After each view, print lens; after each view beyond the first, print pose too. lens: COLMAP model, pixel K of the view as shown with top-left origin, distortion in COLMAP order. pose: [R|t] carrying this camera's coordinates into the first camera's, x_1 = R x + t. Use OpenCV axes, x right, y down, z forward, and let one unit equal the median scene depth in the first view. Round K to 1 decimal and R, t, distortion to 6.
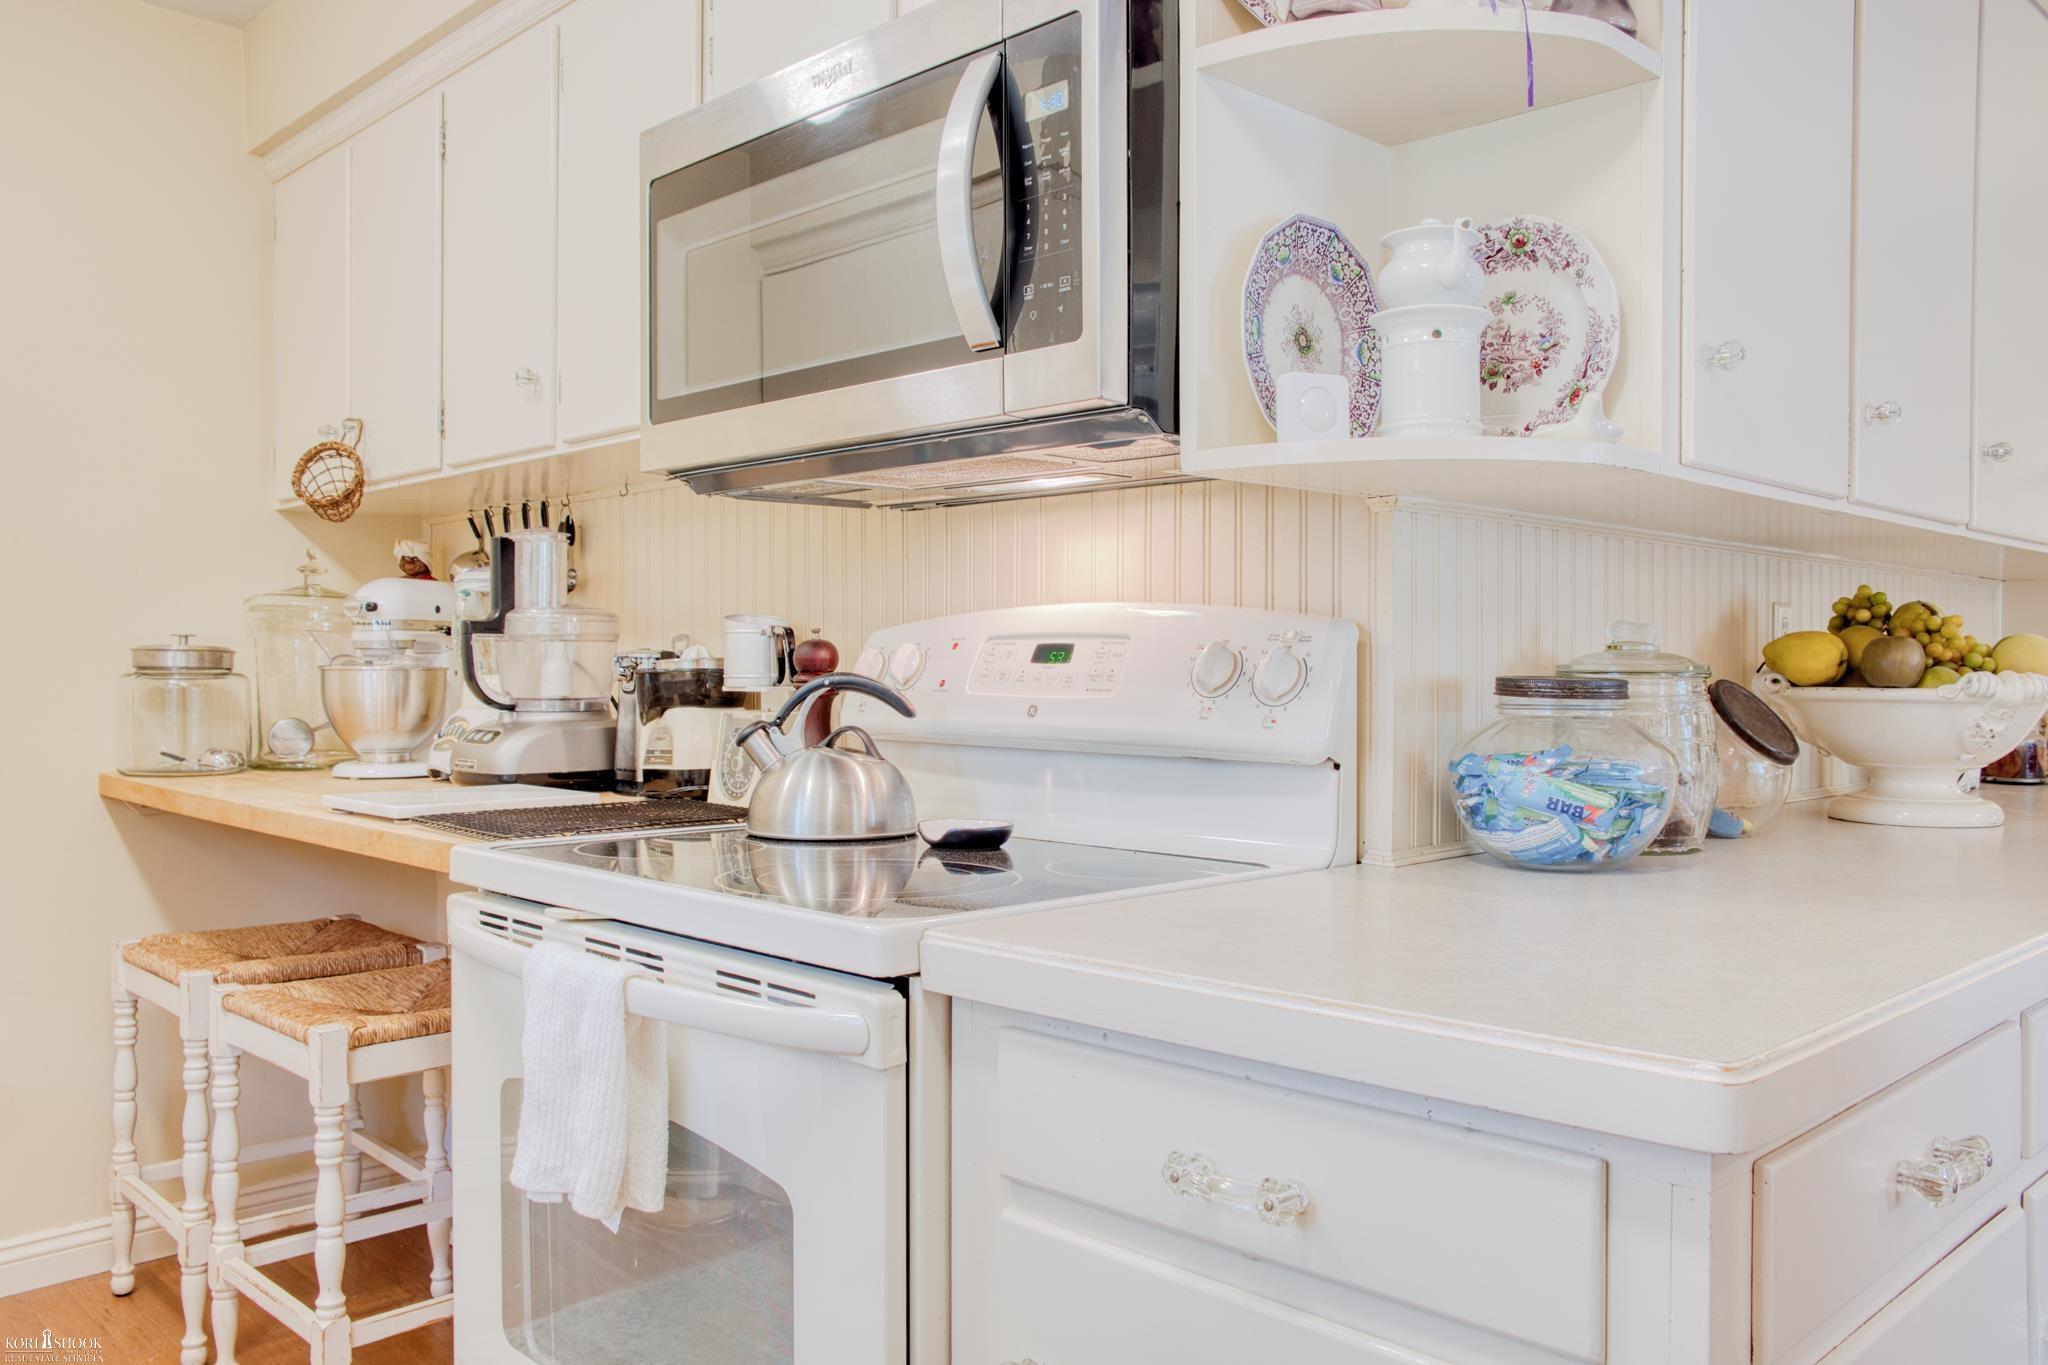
lens RADIAL K [[1597.9, 0, 1024.0], [0, 1597.9, 682.5], [0, 0, 1]] dist [0.004753, 0.001413]
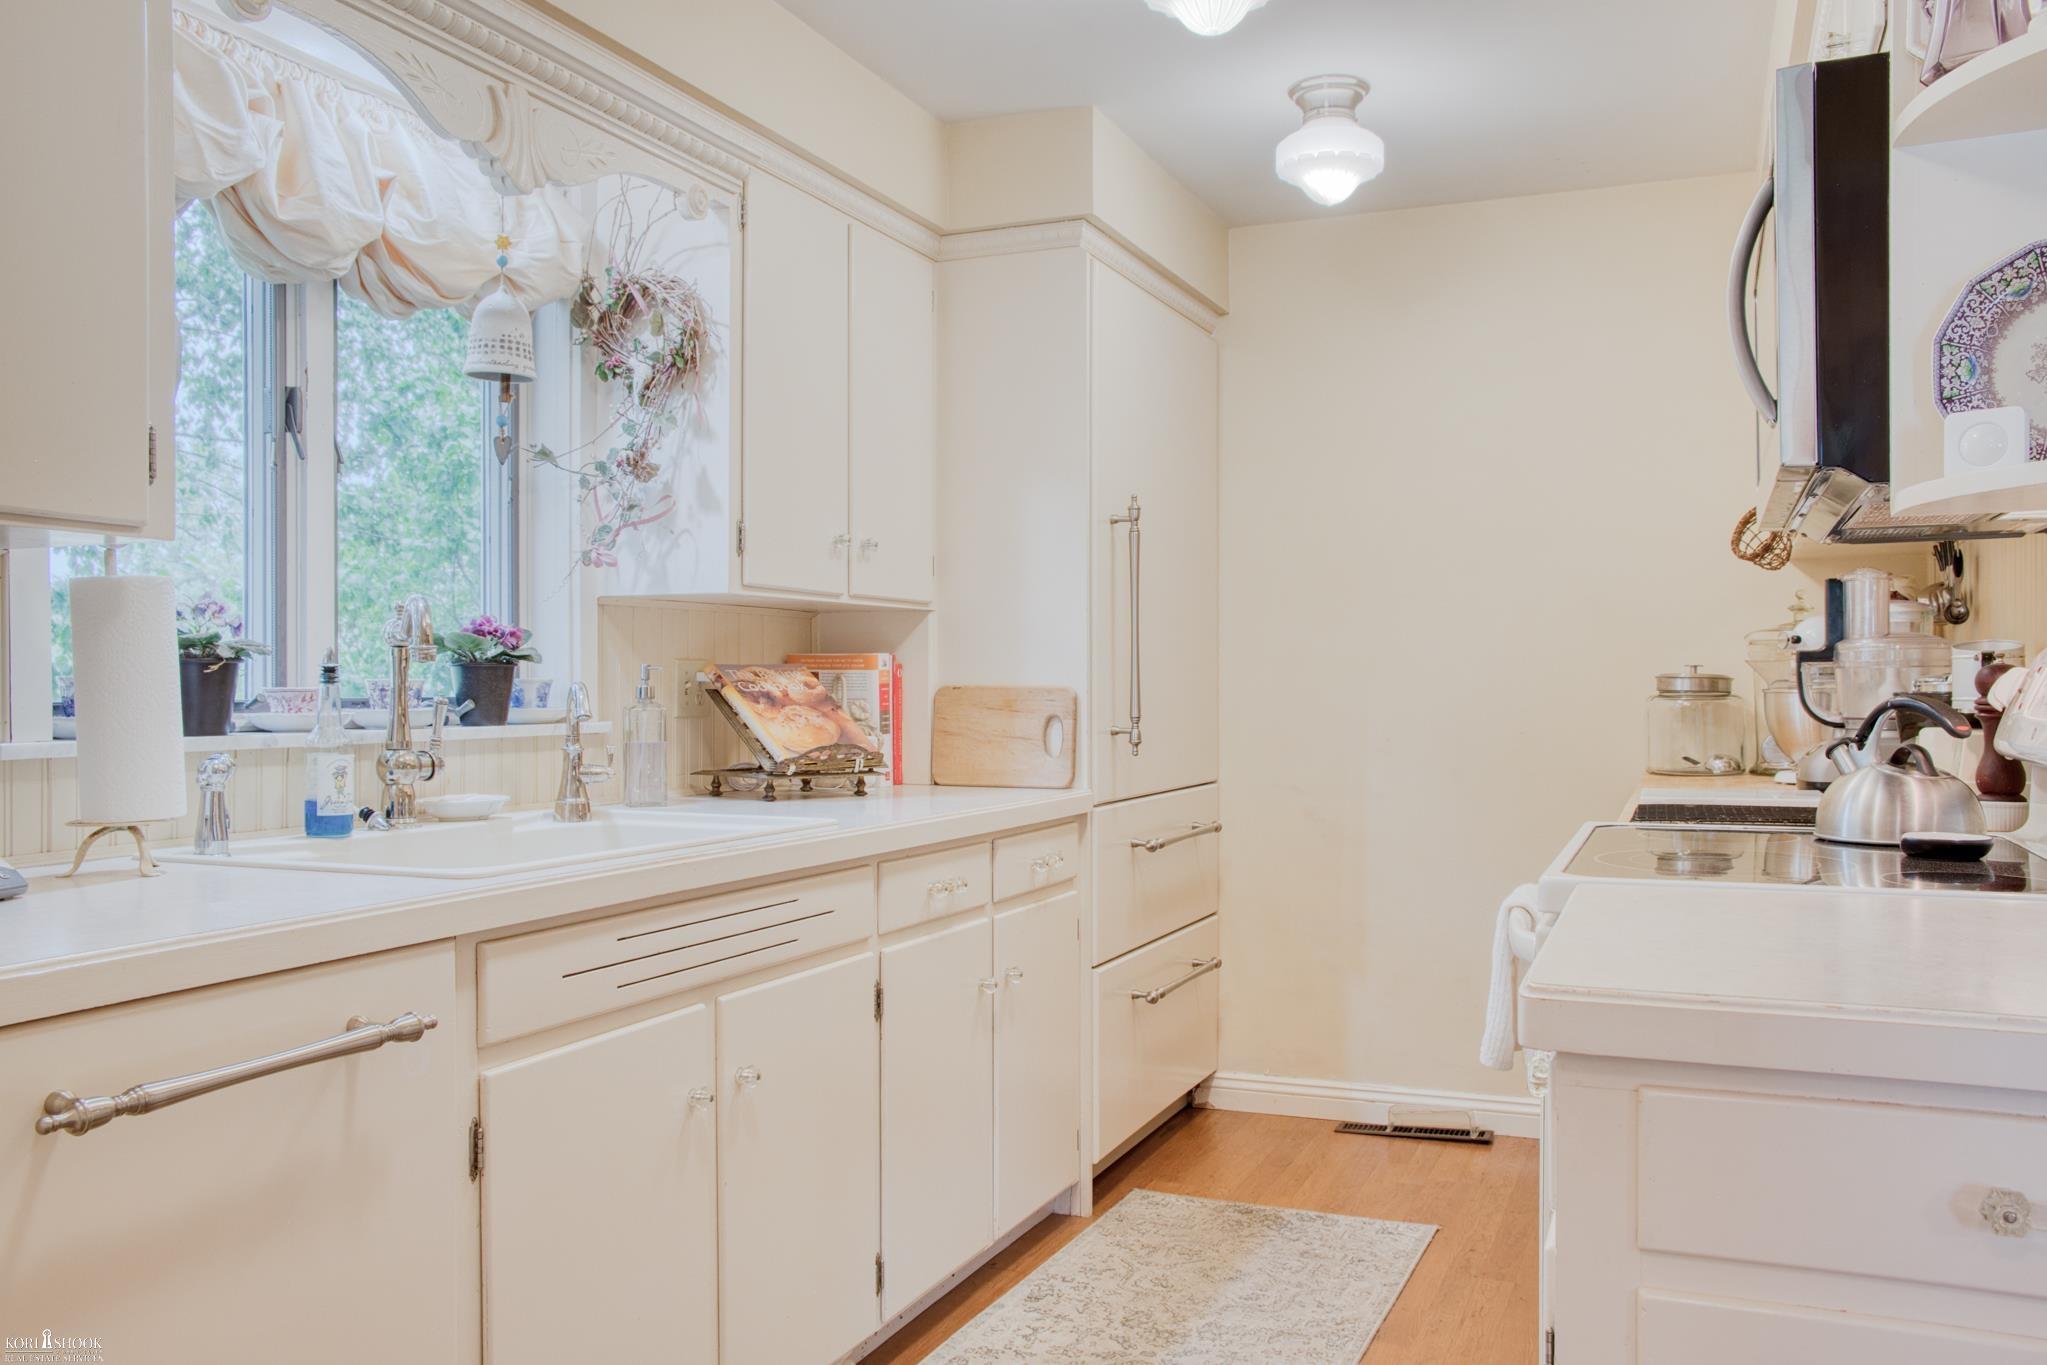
lens RADIAL K [[1640.5, 0, 1023.5], [0, 1640.5, 682.5], [0, 0, 1]] dist [-0.001471, -0.000717]
pose [[0.379135, -0.006582, -0.925318, 0.546529], [-0.007025, 0.999925, -0.009991, 0.000711], [0.925315, 0.010289, 0.379060, 0.008844]]
